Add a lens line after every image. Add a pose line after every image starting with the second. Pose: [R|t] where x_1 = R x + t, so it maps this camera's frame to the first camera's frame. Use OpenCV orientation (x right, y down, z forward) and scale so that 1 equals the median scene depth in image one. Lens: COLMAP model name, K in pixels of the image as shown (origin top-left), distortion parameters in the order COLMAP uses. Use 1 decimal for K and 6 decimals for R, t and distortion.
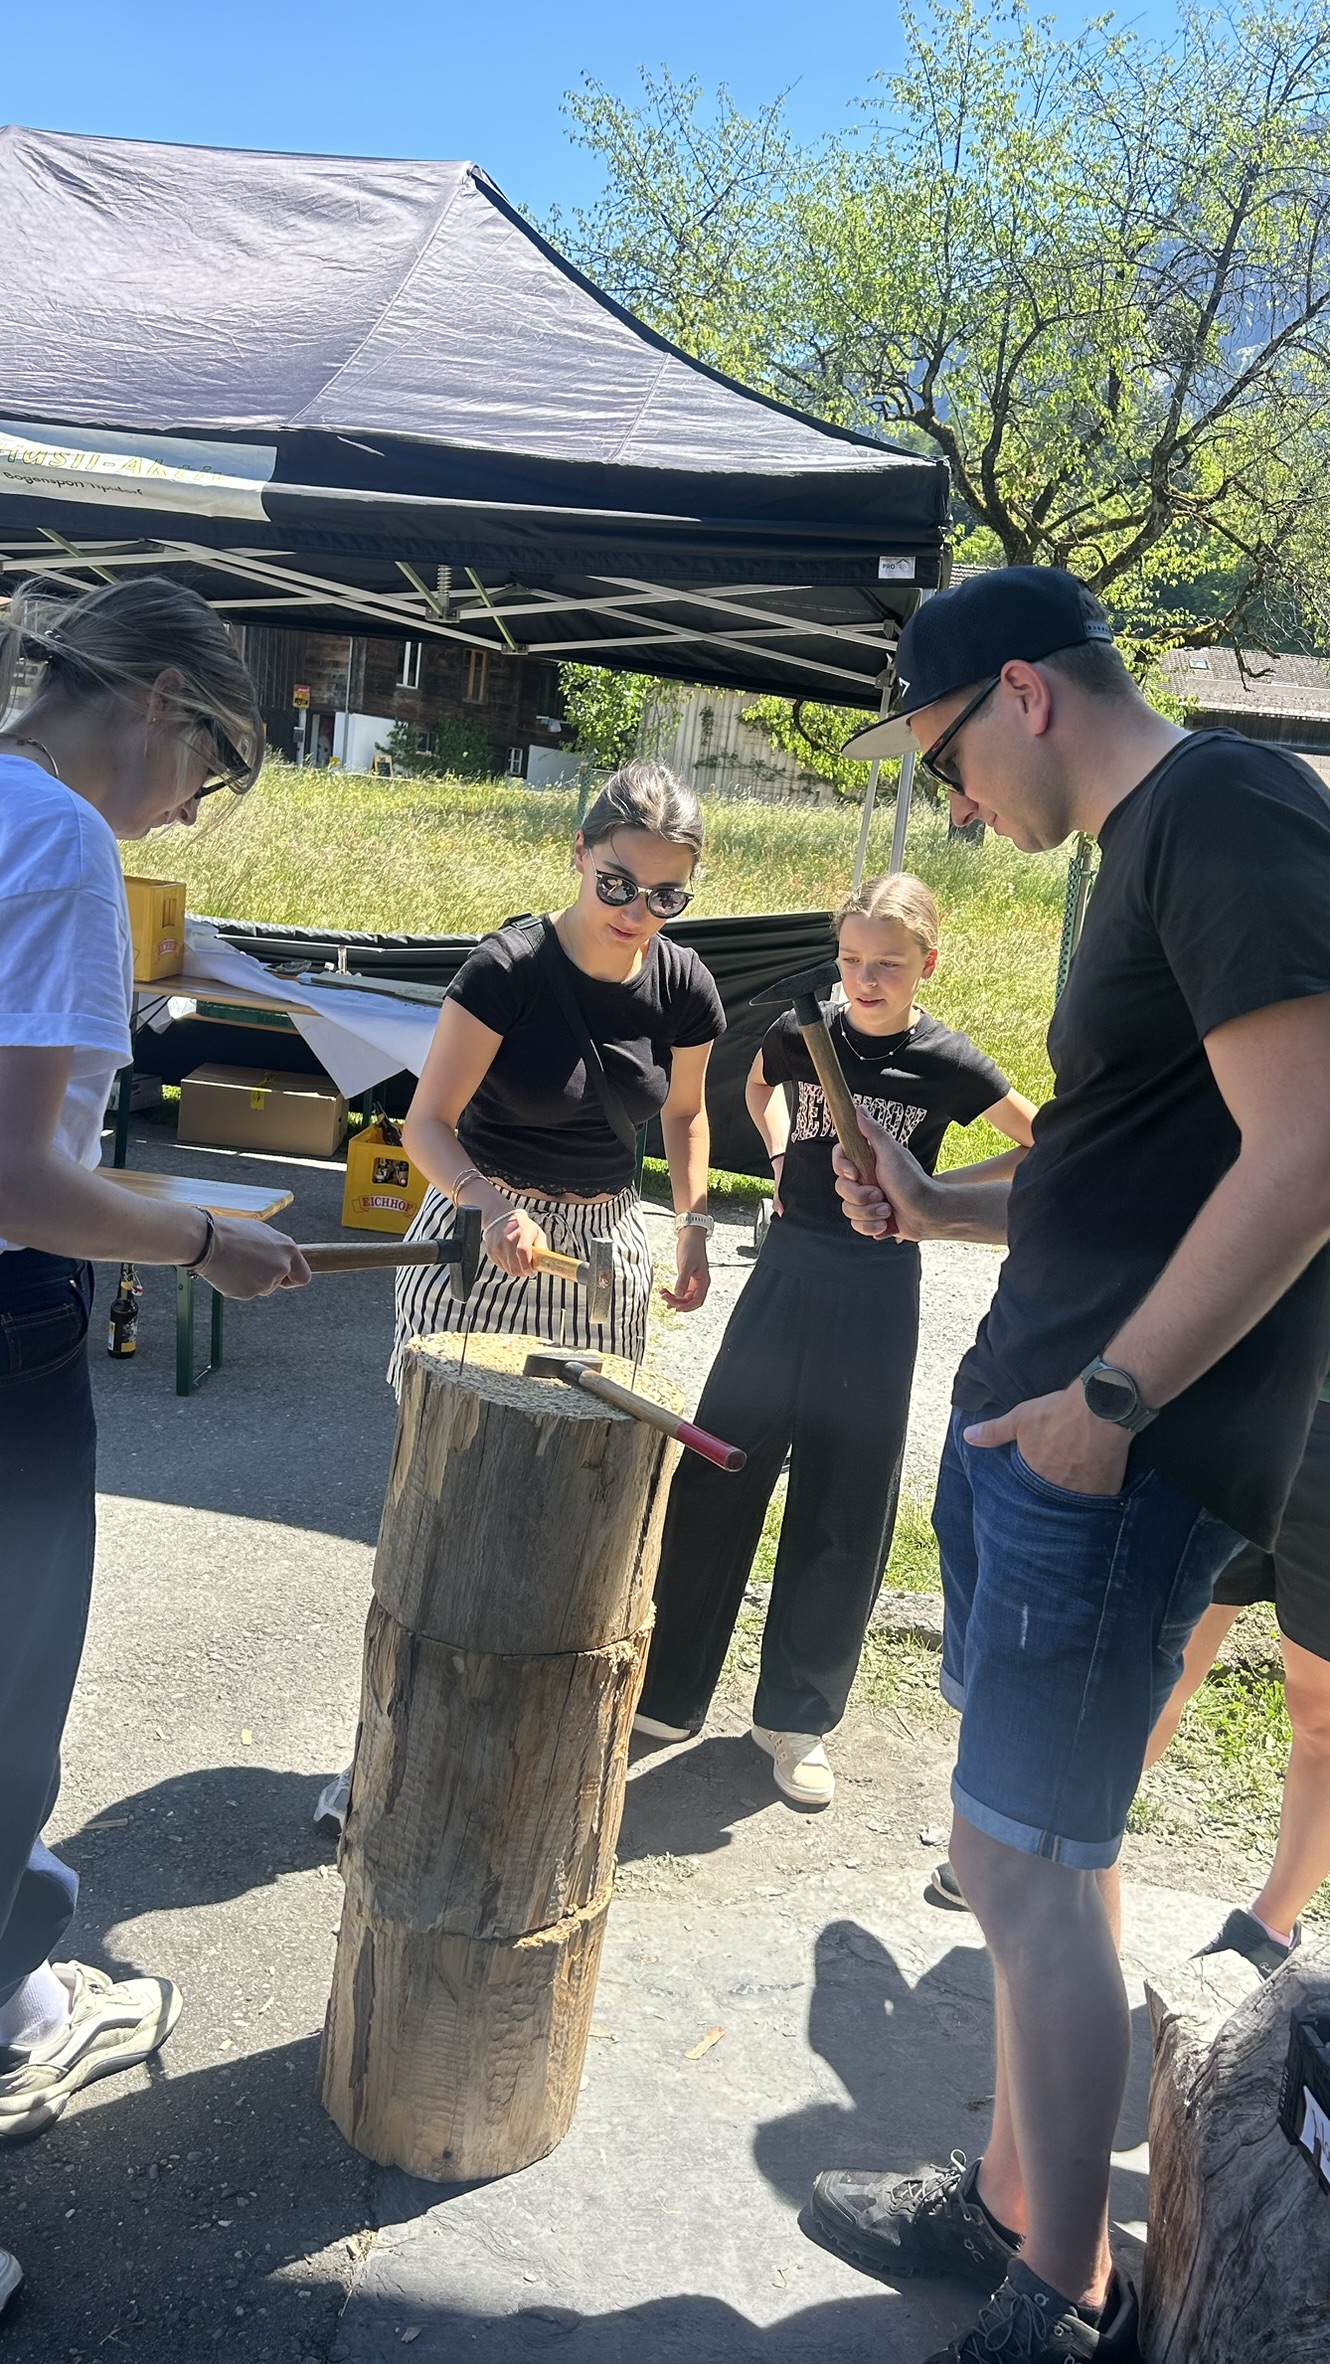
lens RADIAL K [[1831.4, 0, 681.6], [0, 1831.4, 1192.8], [0, 0, 1]] dist [0.016496, -0.020542]
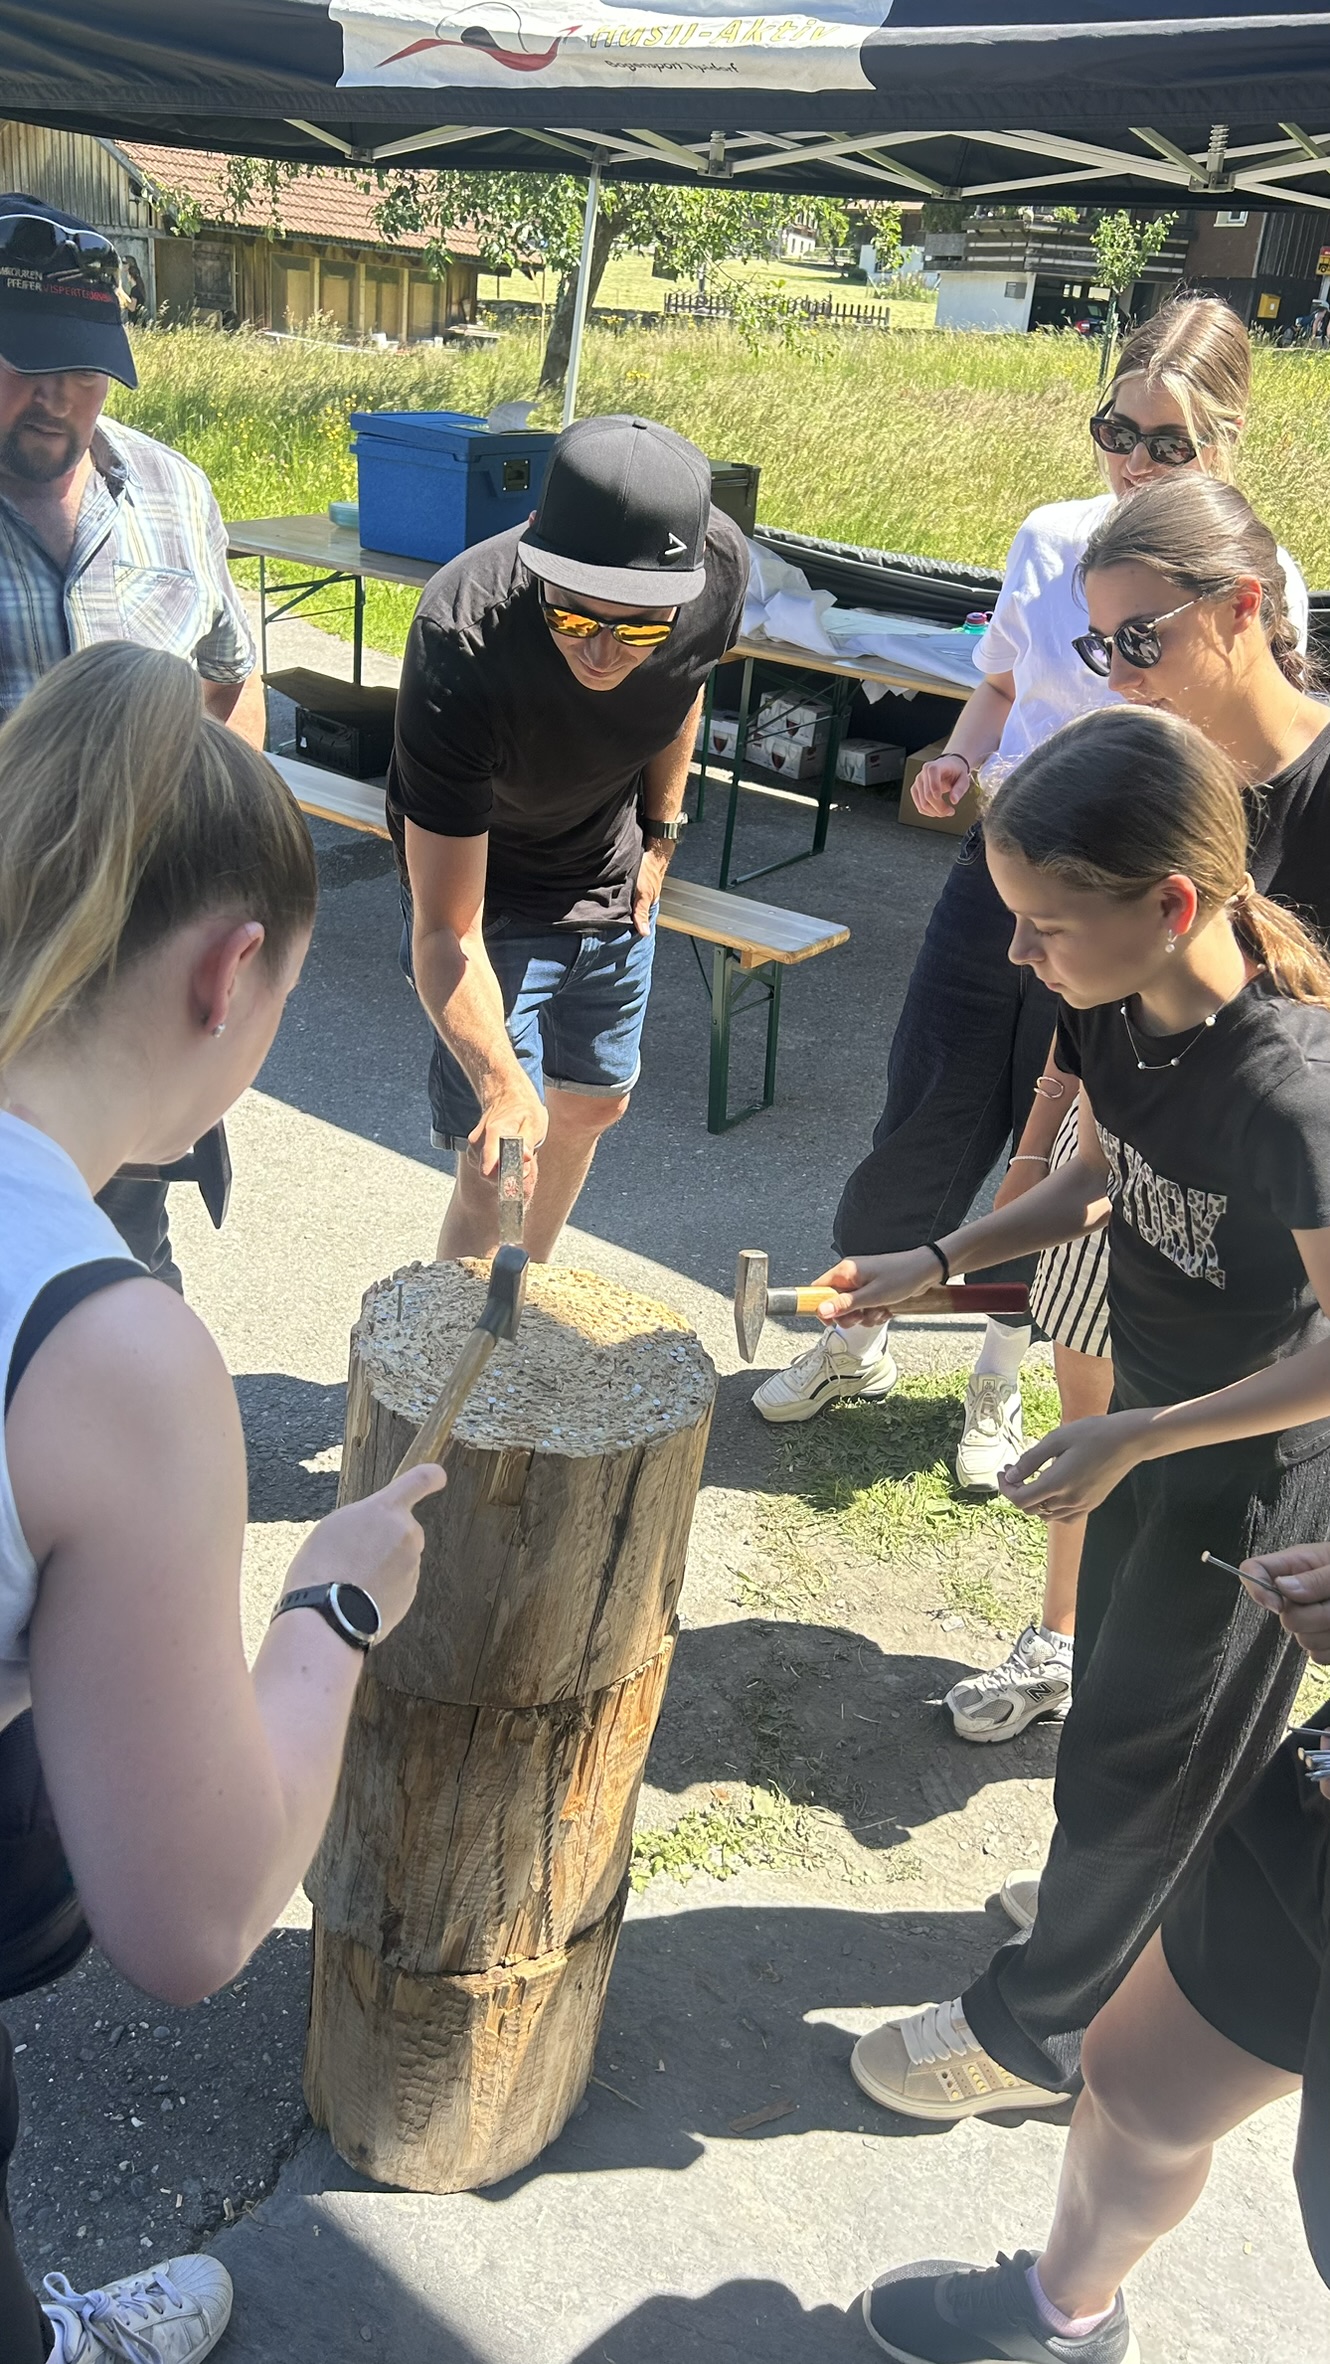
lens RADIAL K [[1831.4, 0, 681.6], [0, 1831.4, 1192.8], [0, 0, 1]] dist [0.016496, -0.020542]
pose [[0.851140, 0.196462, -0.486788, 0.358467], [-0.089954, 0.968194, 0.233470, -0.156939], [0.517174, -0.154927, 0.841742, 0.405167]]
